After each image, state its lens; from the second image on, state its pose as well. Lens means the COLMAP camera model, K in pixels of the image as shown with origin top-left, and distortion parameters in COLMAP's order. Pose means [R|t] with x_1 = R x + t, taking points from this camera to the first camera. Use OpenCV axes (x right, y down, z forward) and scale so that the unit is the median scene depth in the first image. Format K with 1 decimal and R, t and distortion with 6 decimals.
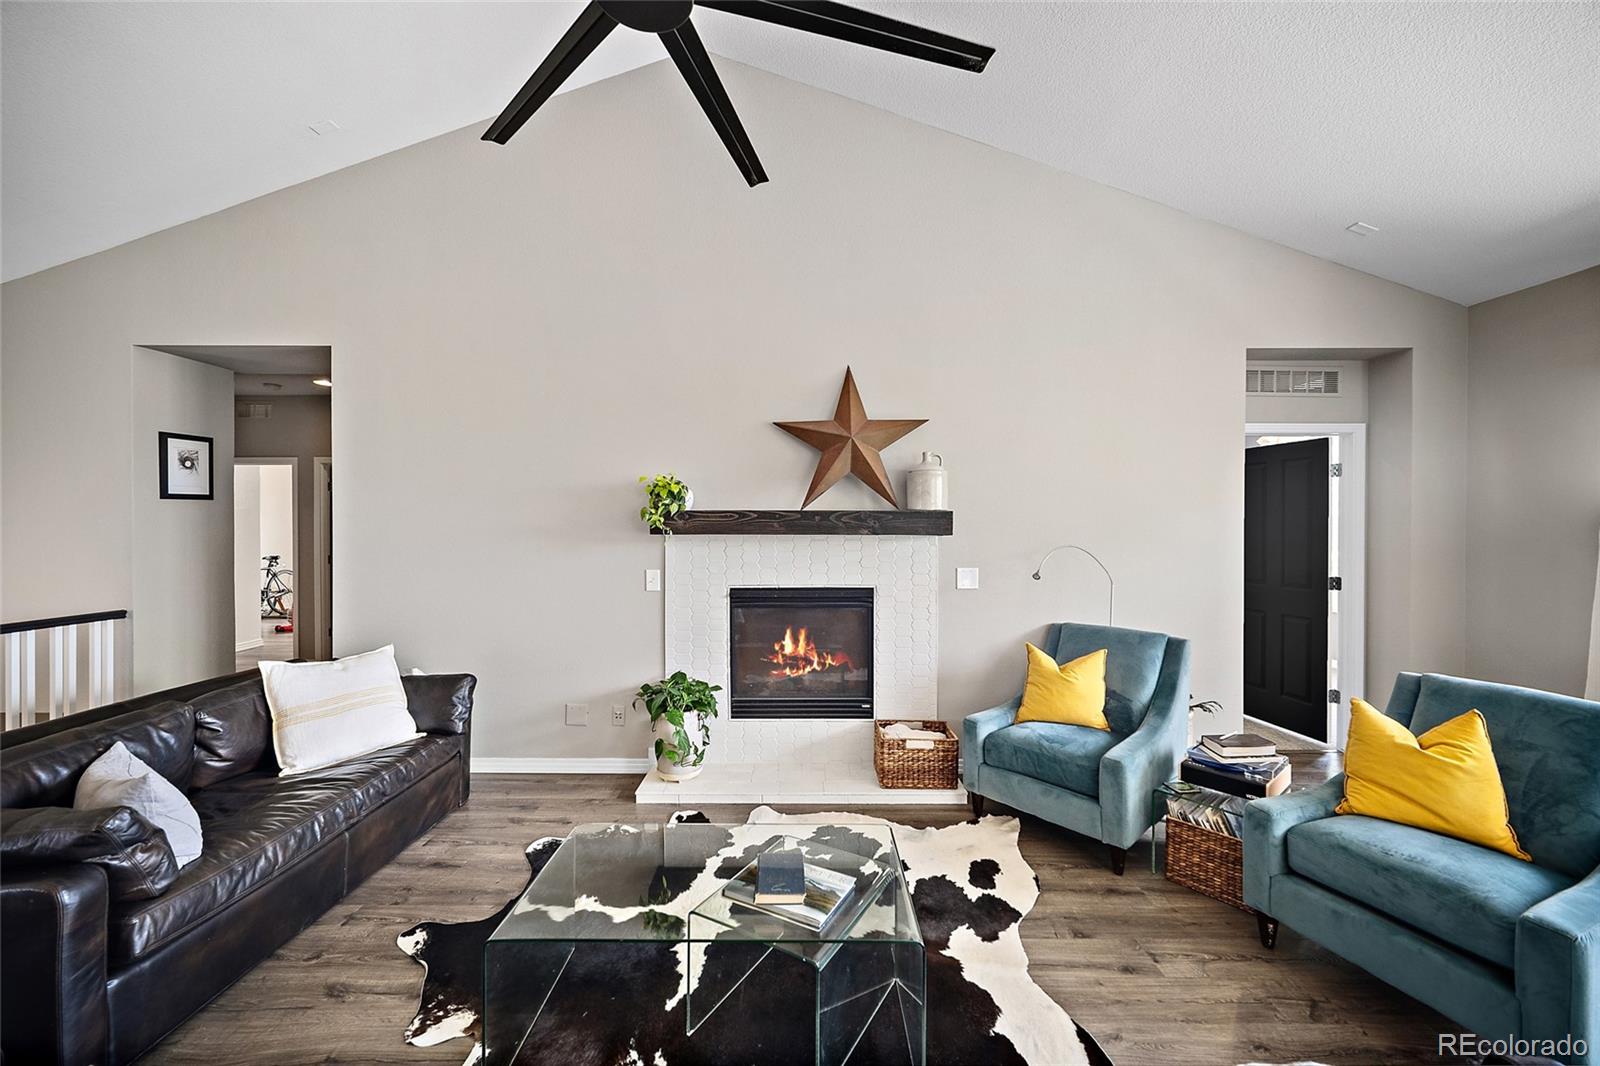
lens RADIAL K [[629.4, 0, 808.9], [0, 629.4, 535.9], [0, 0, 1]] dist [-0.005128, 0.001610]
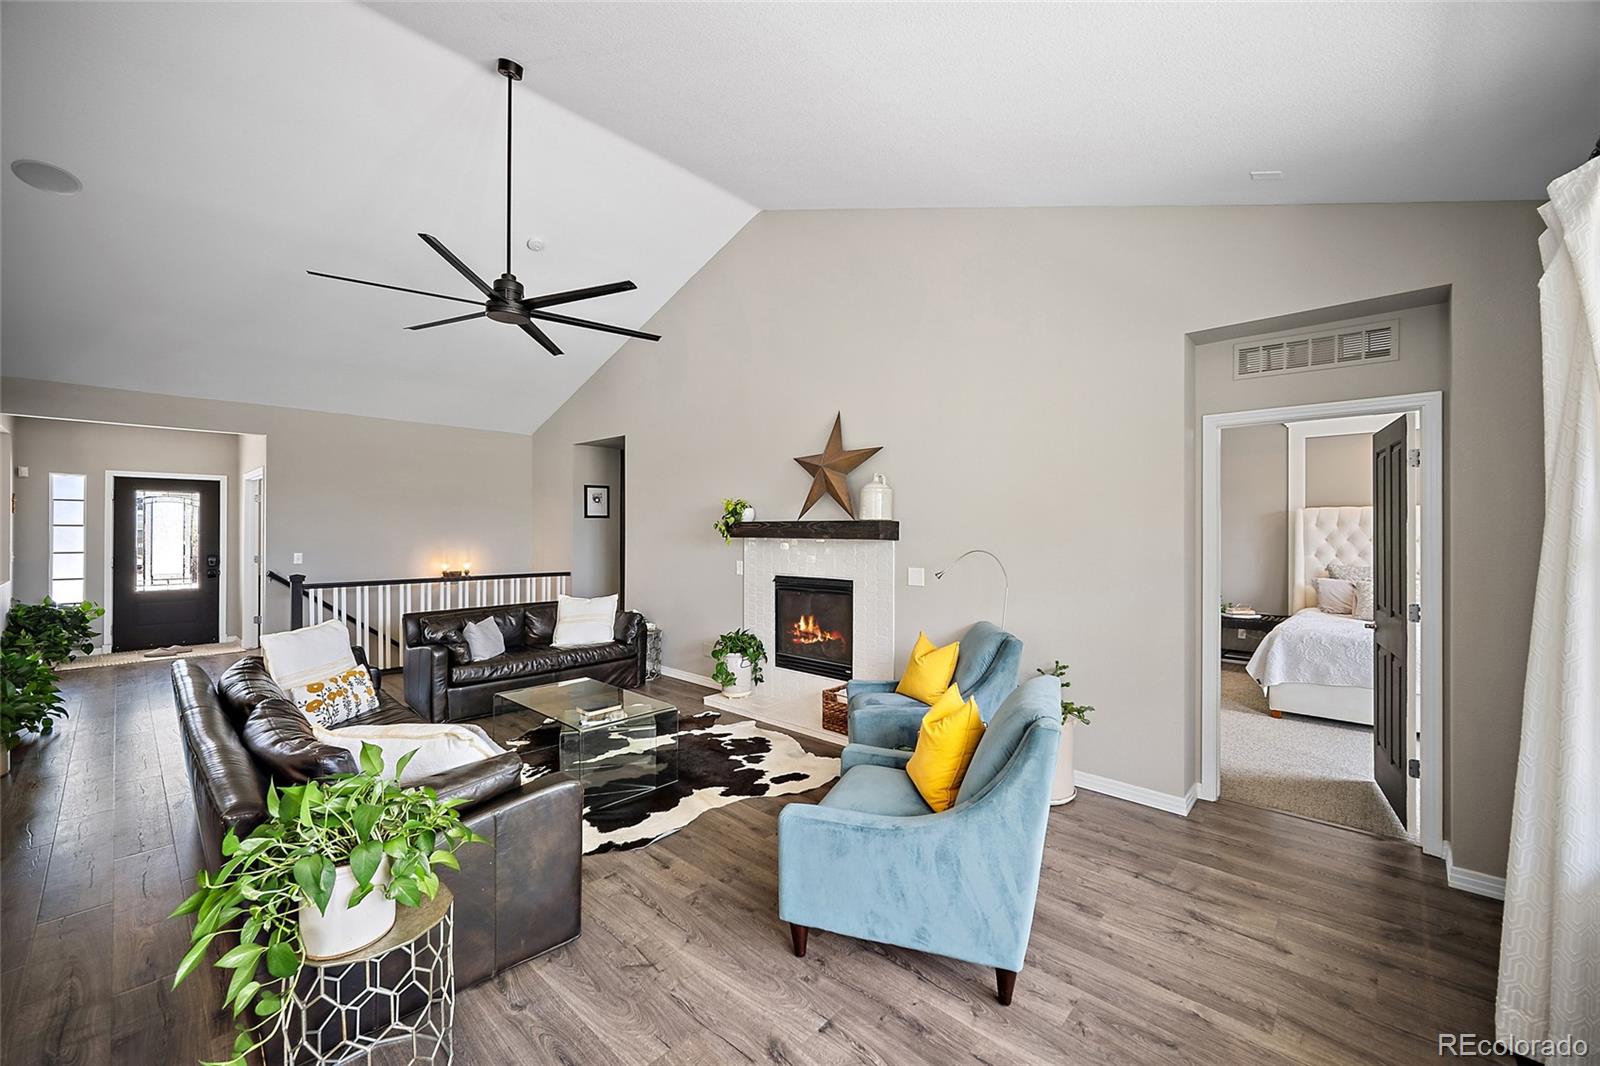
lens RADIAL K [[629.4, 0, 806.9], [0, 629.4, 532.2], [0, 0, 1]] dist [-0.005128, 0.001610]
pose [[0.738748, 0.001213, -0.673980, 0.924957], [-0.012049, 0.999862, -0.011407, -0.000128], [0.673874, 0.016548, 0.738661, -0.019097]]
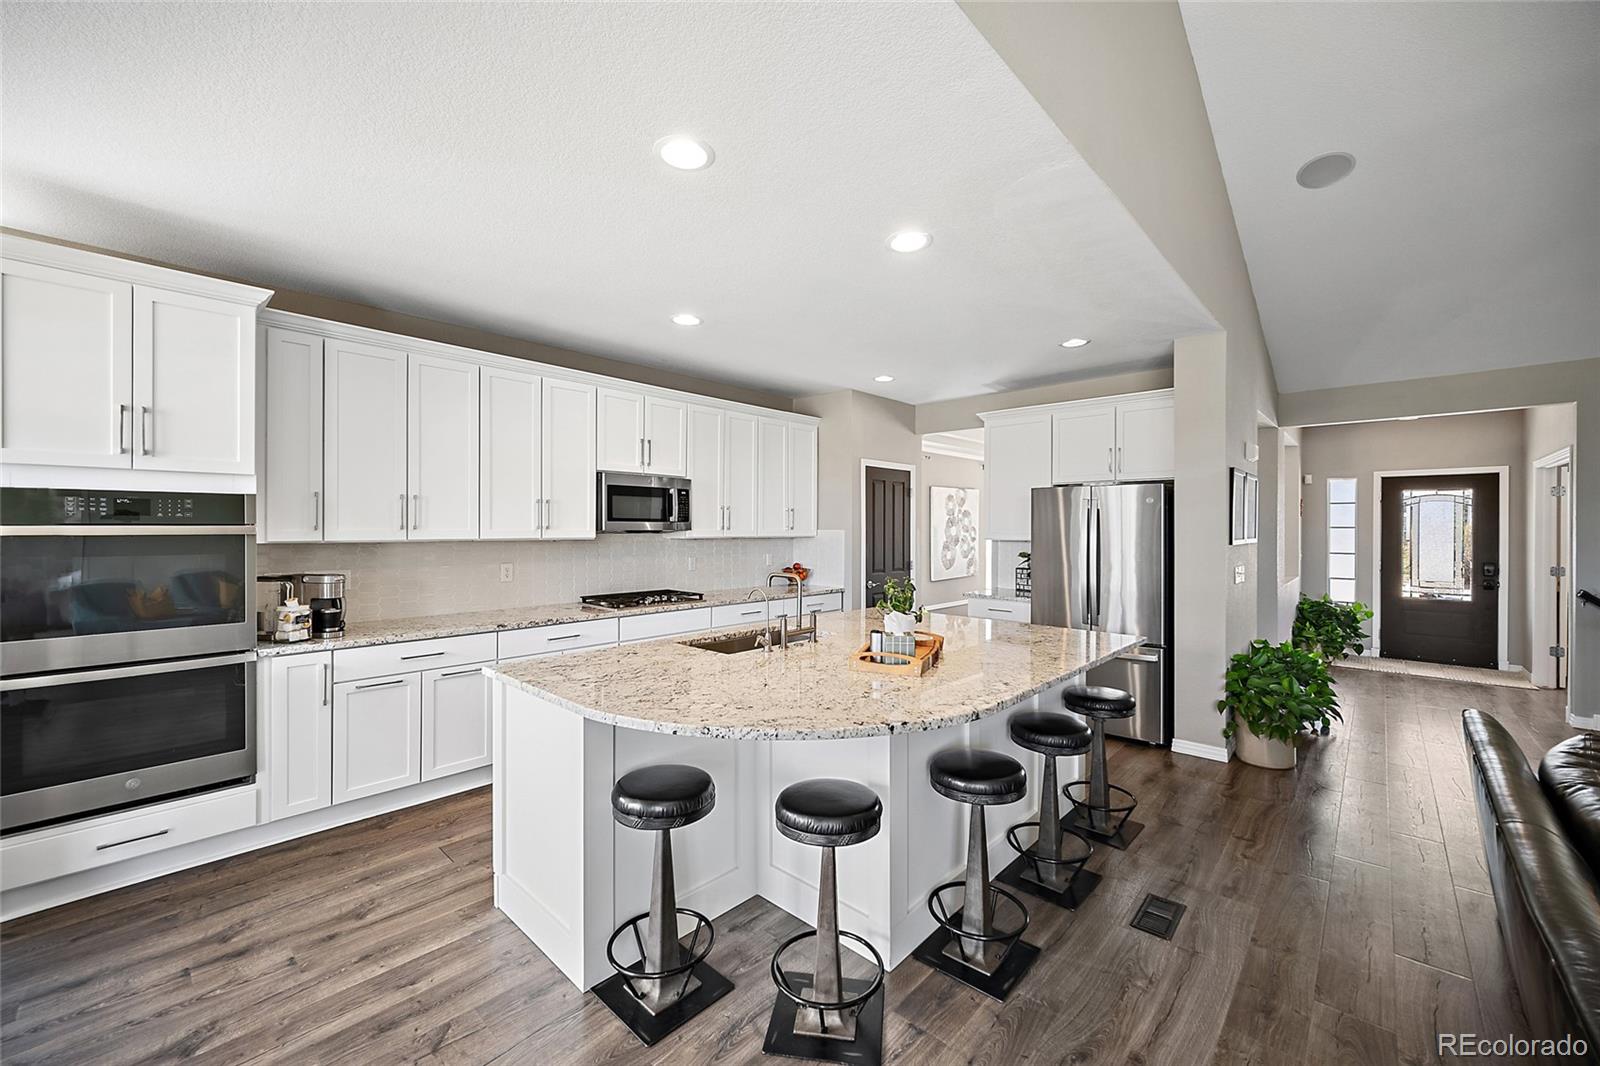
lens RADIAL K [[629.4, 0, 804.4], [0, 629.4, 523.3], [0, 0, 1]] dist [-0.005128, 0.001610]
pose [[-0.676040, -0.010712, -0.736787, 0.612002], [-0.019466, 0.999805, 0.003325, -0.001103], [0.736608, 0.016590, -0.676117, -0.035471]]
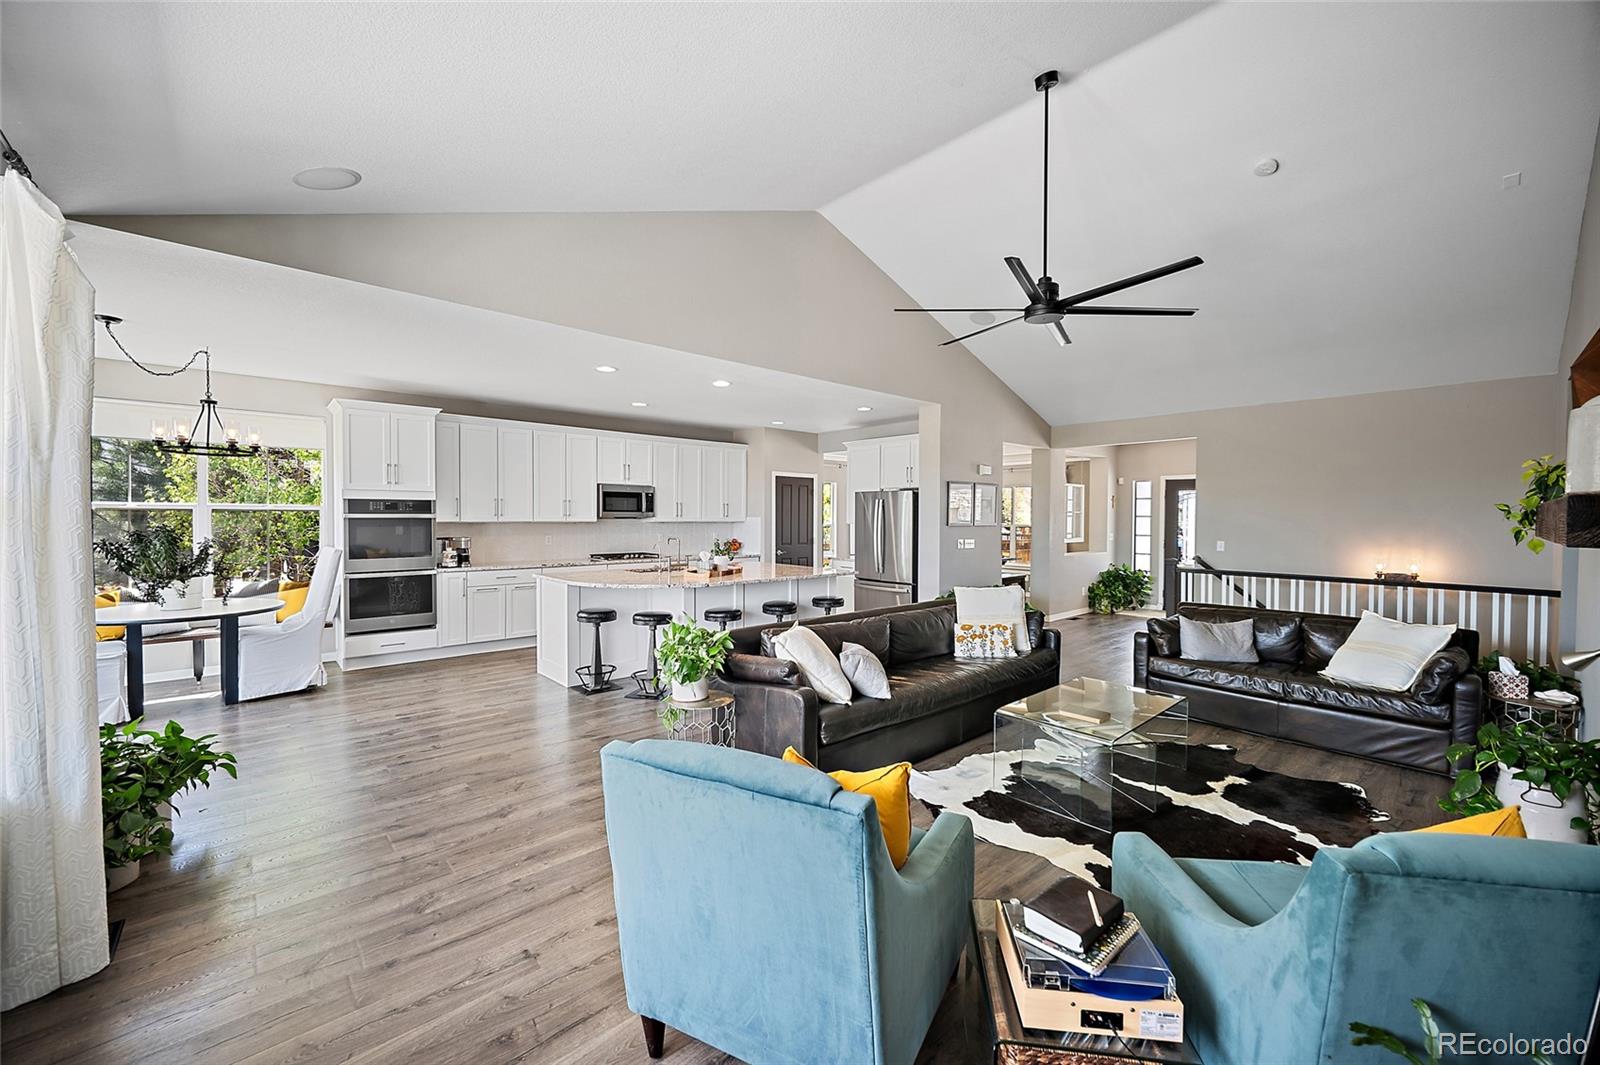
lens RADIAL K [[629.4, 0, 809.3], [0, 629.4, 527.2], [0, 0, 1]] dist [-0.005128, 0.001610]
pose [[-0.733632, 0.004351, -0.679533, 0.920787], [-0.020853, 0.999364, 0.028911, -0.017854], [0.679227, 0.035380, -0.733075, 0.920444]]
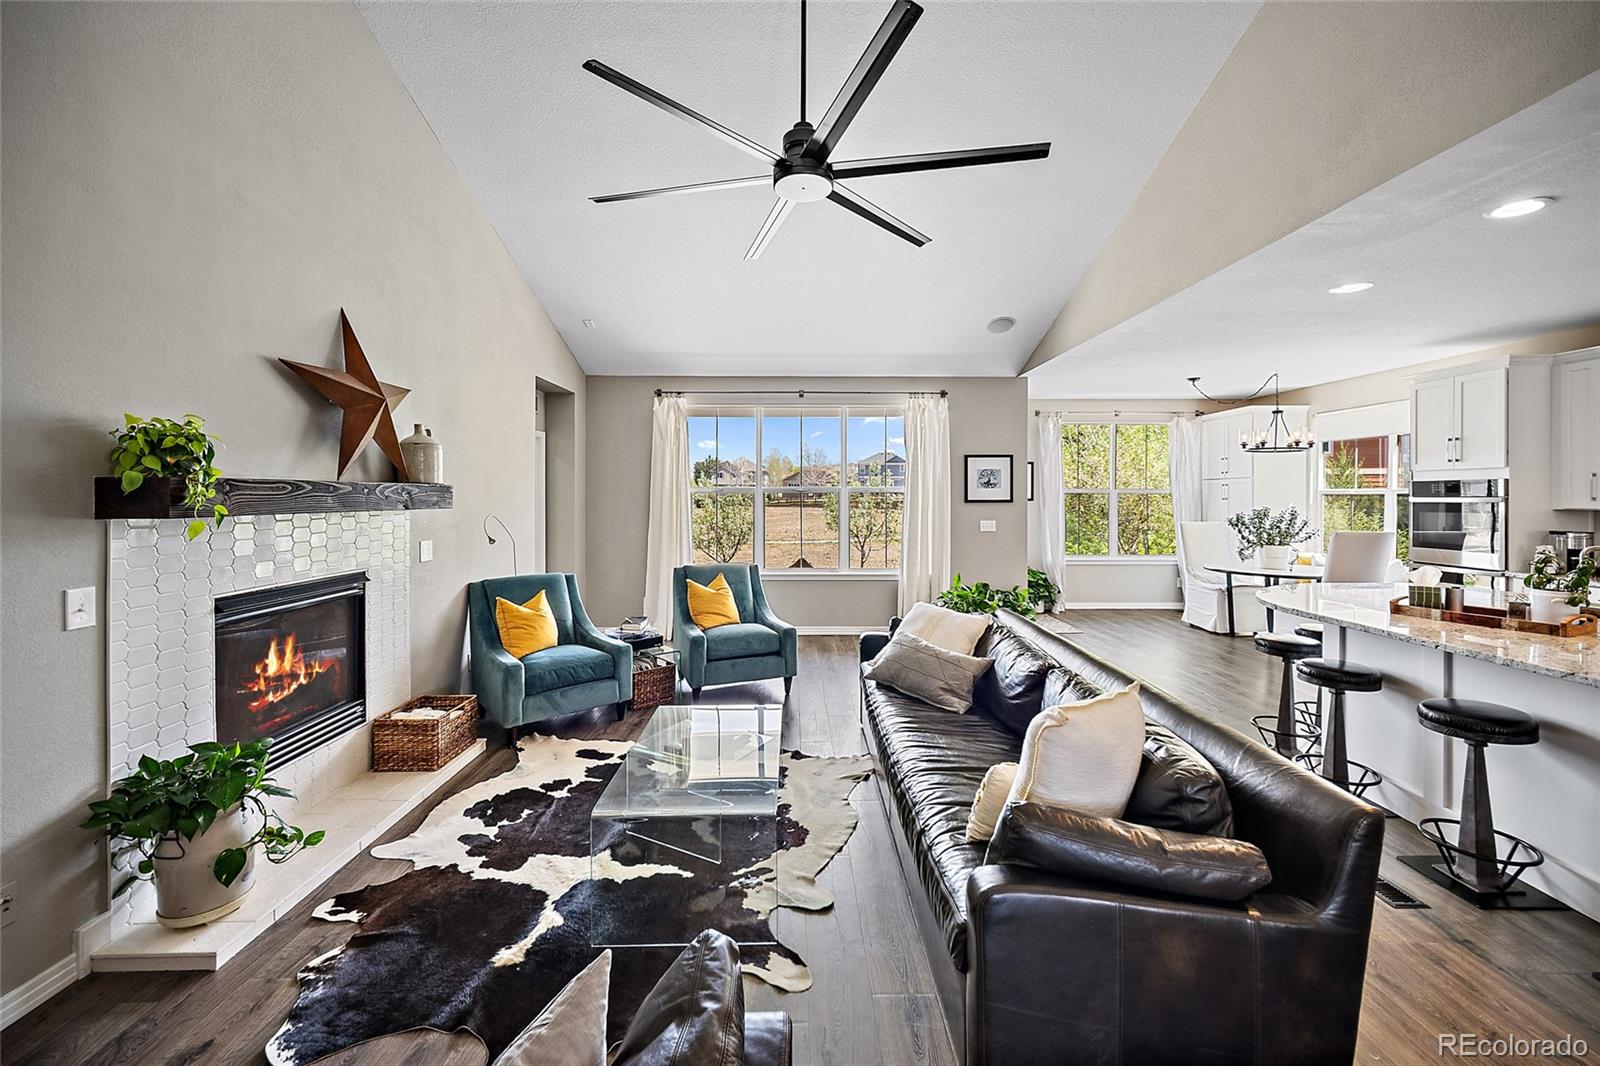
lens RADIAL K [[629.4, 0, 793.9], [0, 629.4, 496.7], [0, 0, 1]] dist [-0.005128, 0.001610]
pose [[0.004639, -0.004365, 0.999980, -0.791721], [0.016545, 0.999854, 0.004288, -0.013748], [-0.999852, 0.016525, 0.004711, 0.406977]]
